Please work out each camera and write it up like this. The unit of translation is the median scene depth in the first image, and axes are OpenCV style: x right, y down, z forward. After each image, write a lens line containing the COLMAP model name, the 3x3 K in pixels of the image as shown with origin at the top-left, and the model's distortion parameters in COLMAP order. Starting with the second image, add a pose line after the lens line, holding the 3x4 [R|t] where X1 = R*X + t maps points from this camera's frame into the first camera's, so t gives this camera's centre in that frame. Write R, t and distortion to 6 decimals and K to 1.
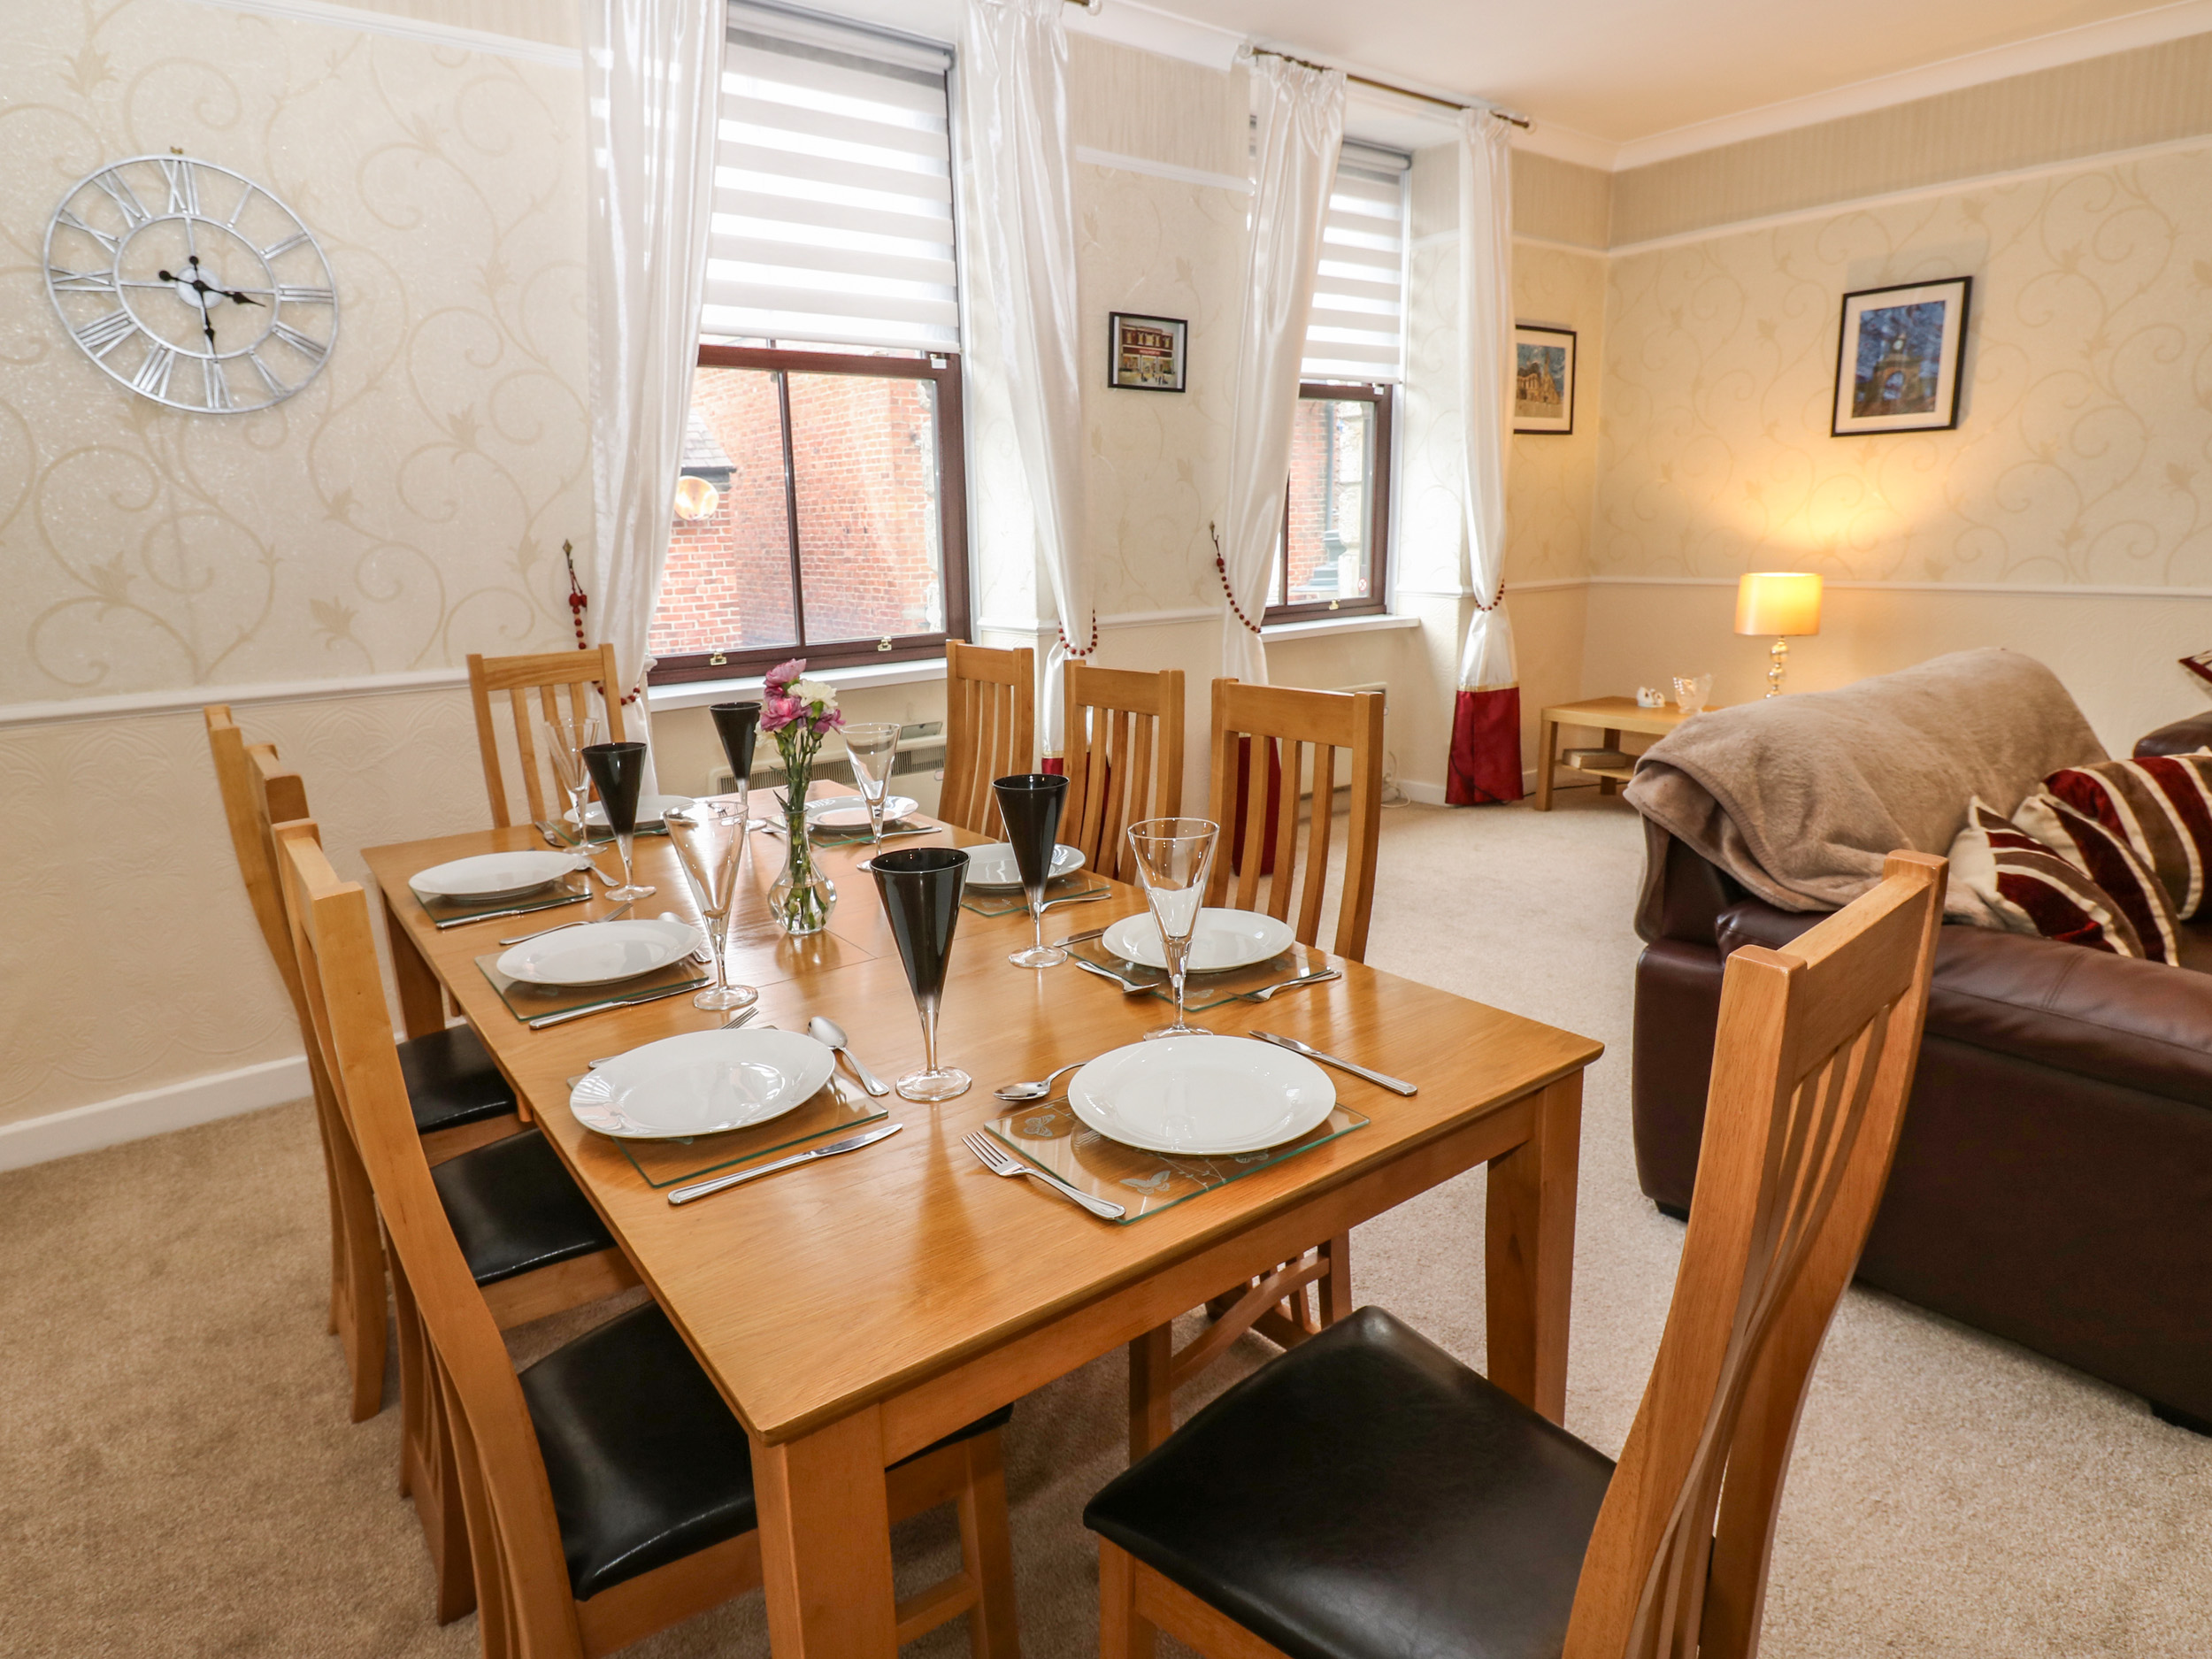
lens RADIAL K [[1212.2, 0, 1092.7], [0, 1212.2, 825.1], [0, 0, 1]] dist [-0.004621, -0.011197]
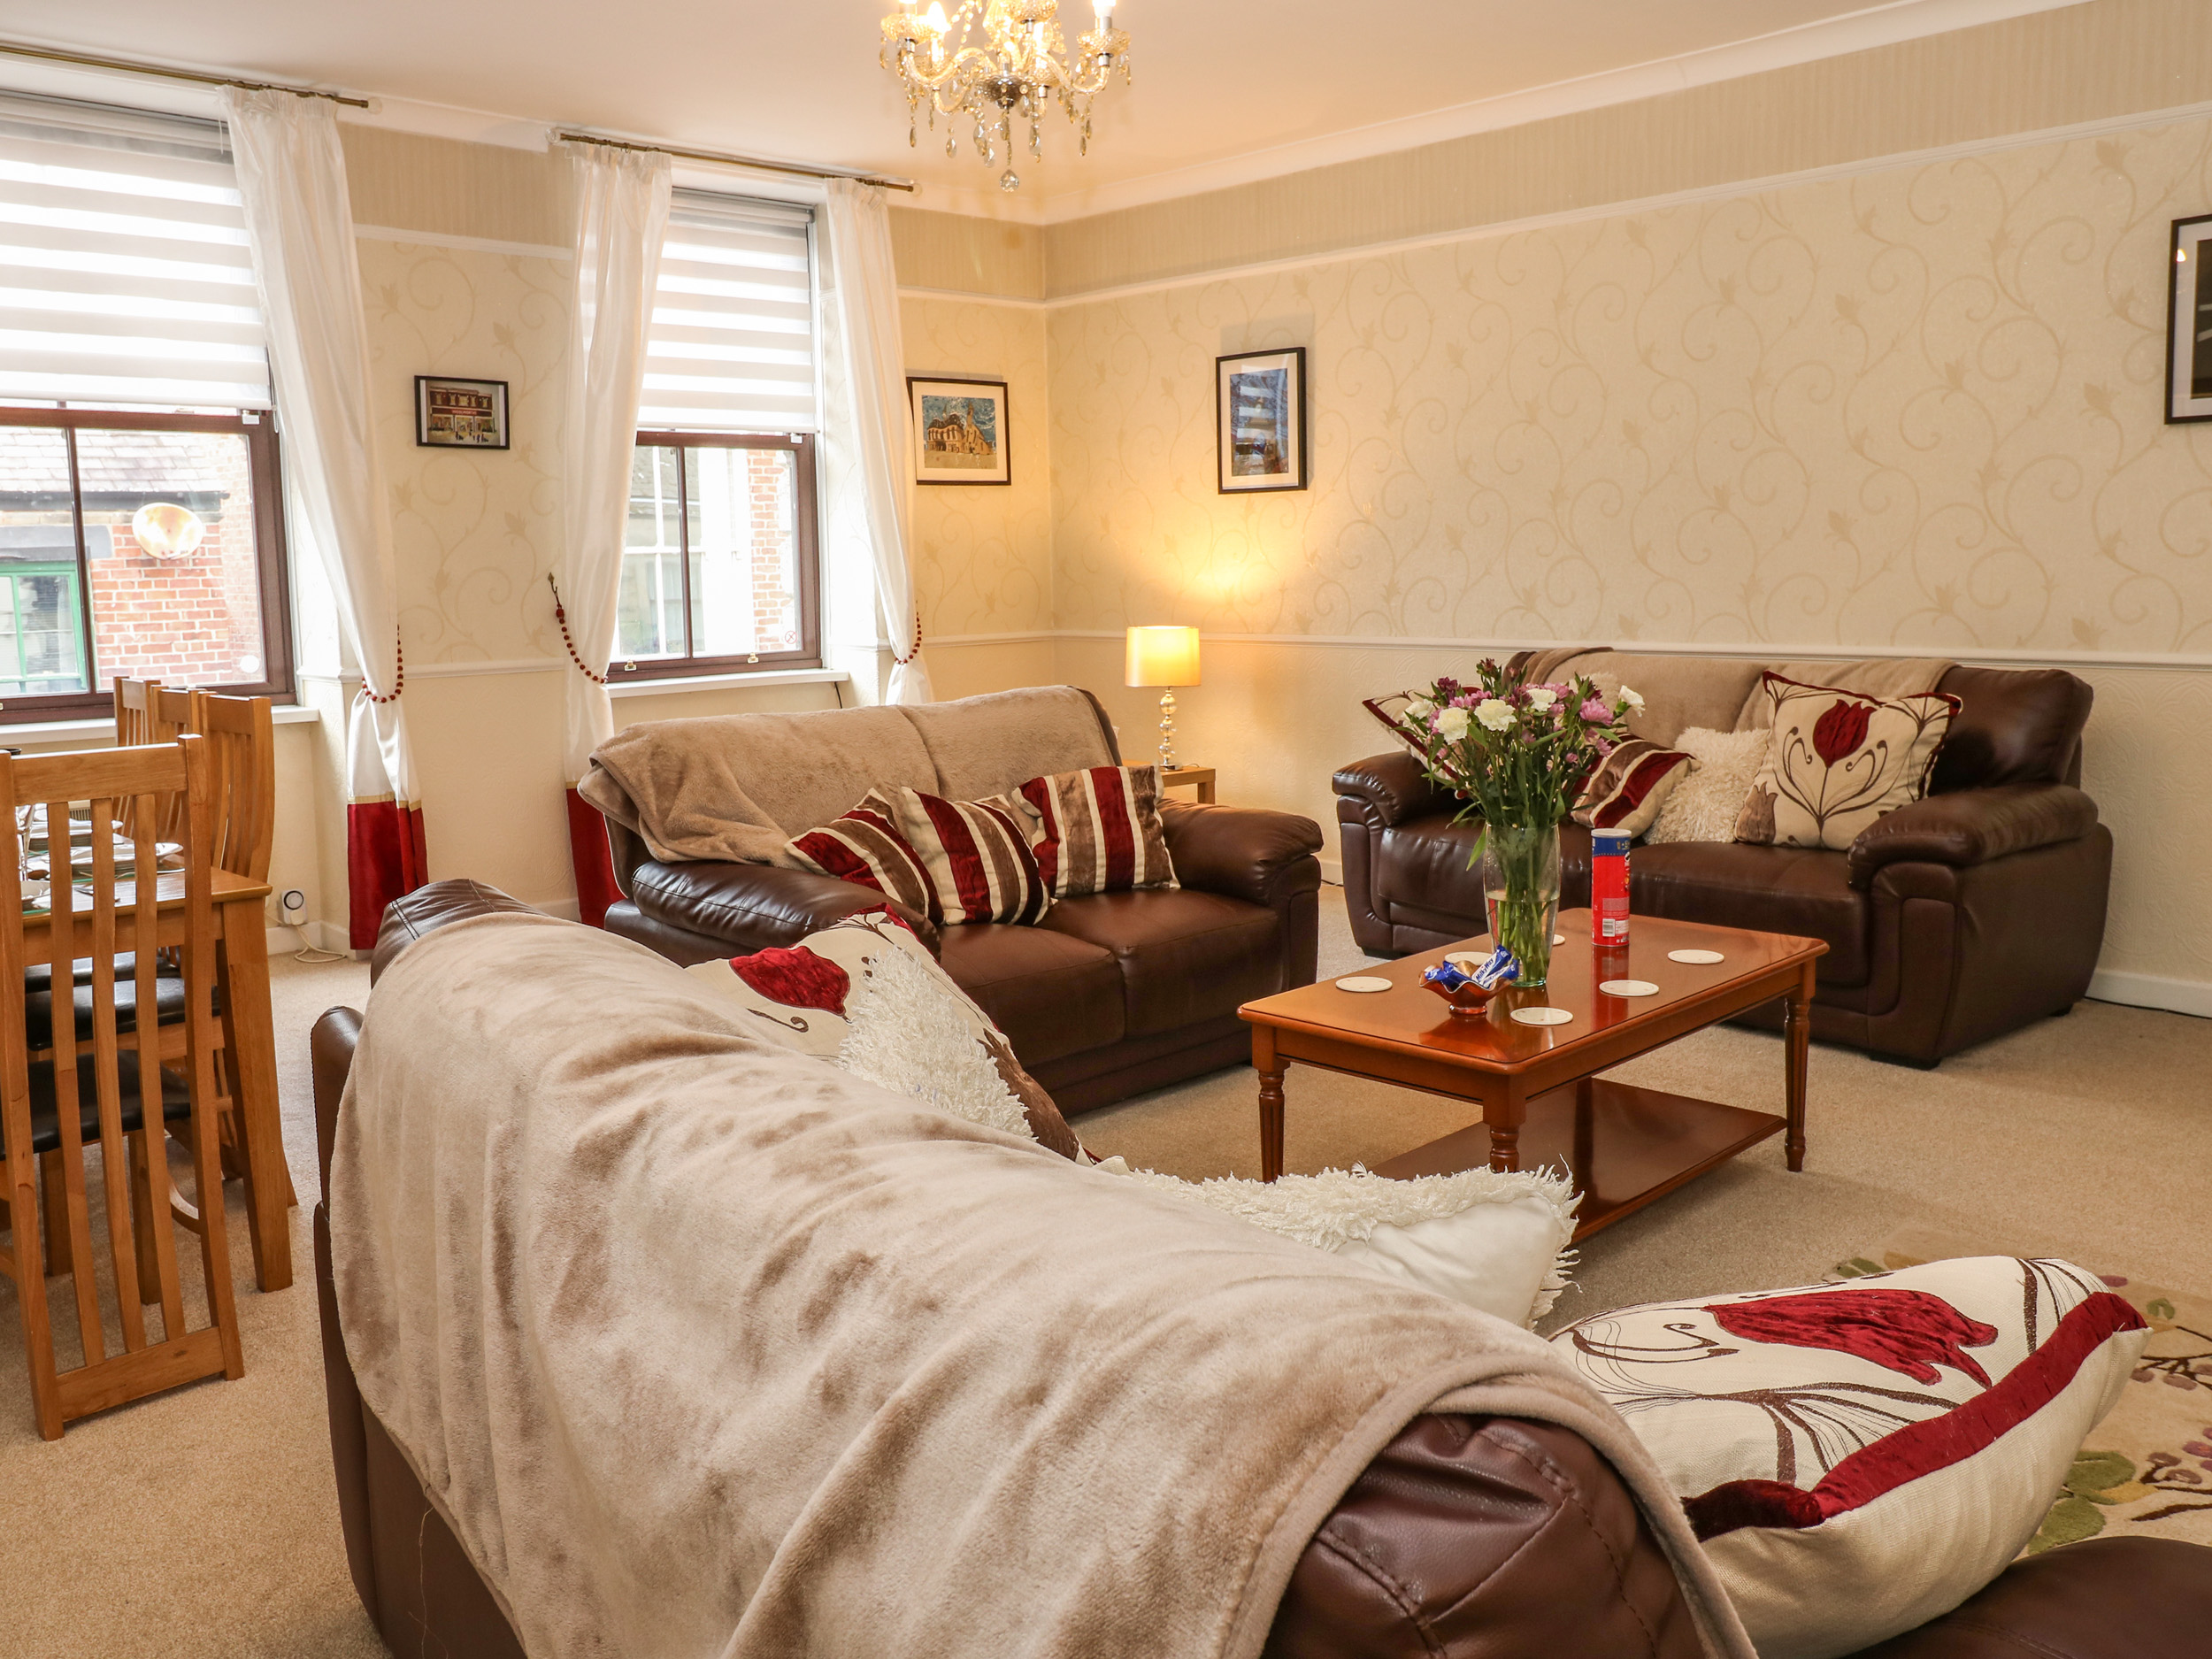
lens RADIAL K [[1766.6, 0, 1098.4], [0, 1766.6, 829.6], [0, 0, 1]] dist [-0.020085, 0.003260]
pose [[0.993572, -0.007274, 0.112967, 0.384500], [0.017779, 0.995575, -0.092268, 0.104012], [-0.111796, 0.093683, 0.989305, -0.476073]]
